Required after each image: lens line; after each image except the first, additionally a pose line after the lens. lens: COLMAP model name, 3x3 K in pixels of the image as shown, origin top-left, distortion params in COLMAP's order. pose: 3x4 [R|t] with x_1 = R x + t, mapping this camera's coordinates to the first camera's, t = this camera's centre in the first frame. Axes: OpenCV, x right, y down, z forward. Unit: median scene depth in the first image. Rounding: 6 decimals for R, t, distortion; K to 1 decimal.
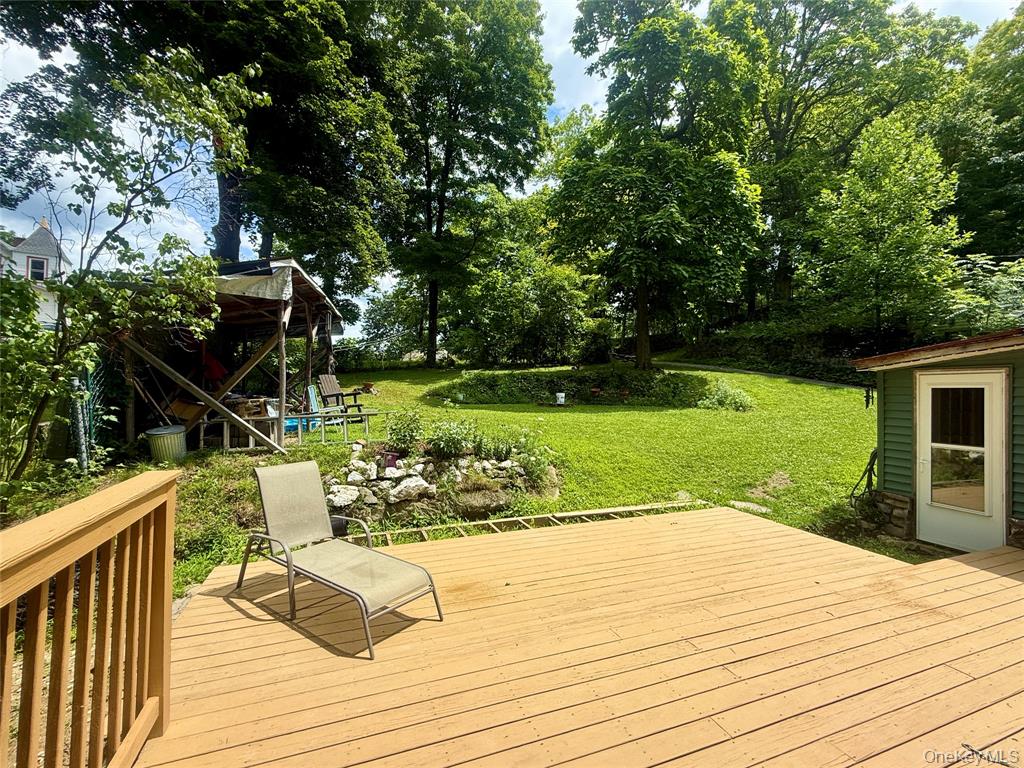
lens RADIAL K [[458.1, 0, 512.4], [0, 458.1, 384.3], [0, 0, 1]] dist [-0.000125, 0.000019]
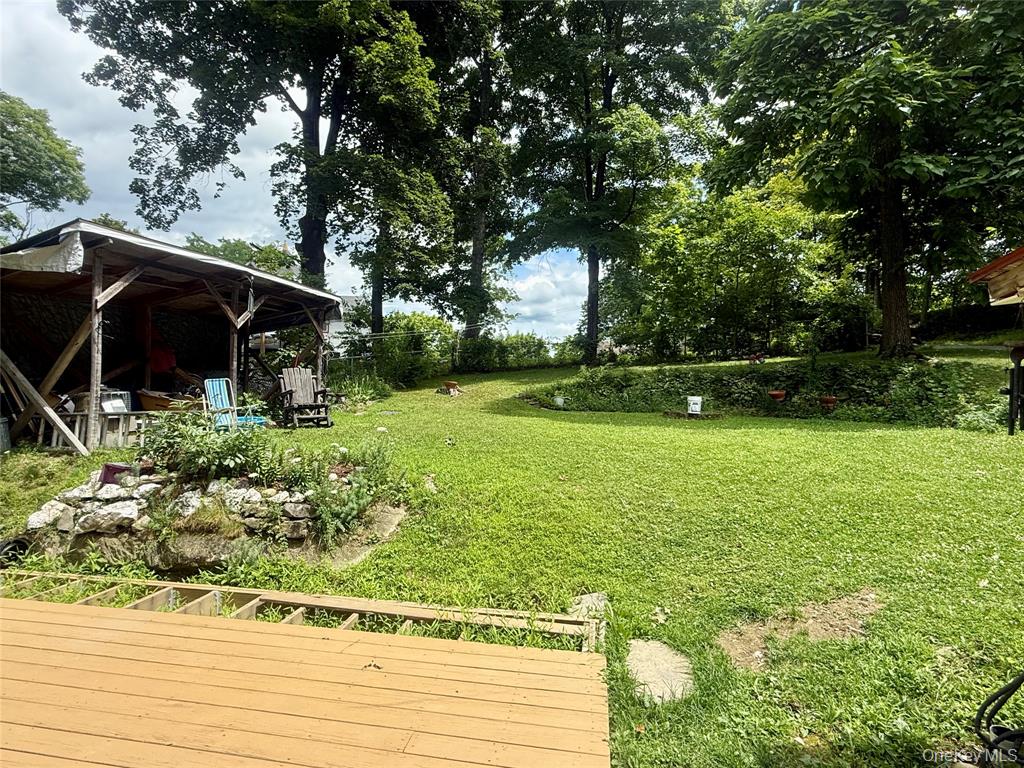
lens RADIAL K [[539.2, 0, 512.0], [0, 539.2, 387.2], [0, 0, 1]] dist [-0.003350, -0.000947]
pose [[0.857991, 0.000823, -0.513664, 0.293241], [-0.004090, 0.999978, -0.005230, 0.011843], [0.513648, 0.006588, 0.857976, 0.242381]]
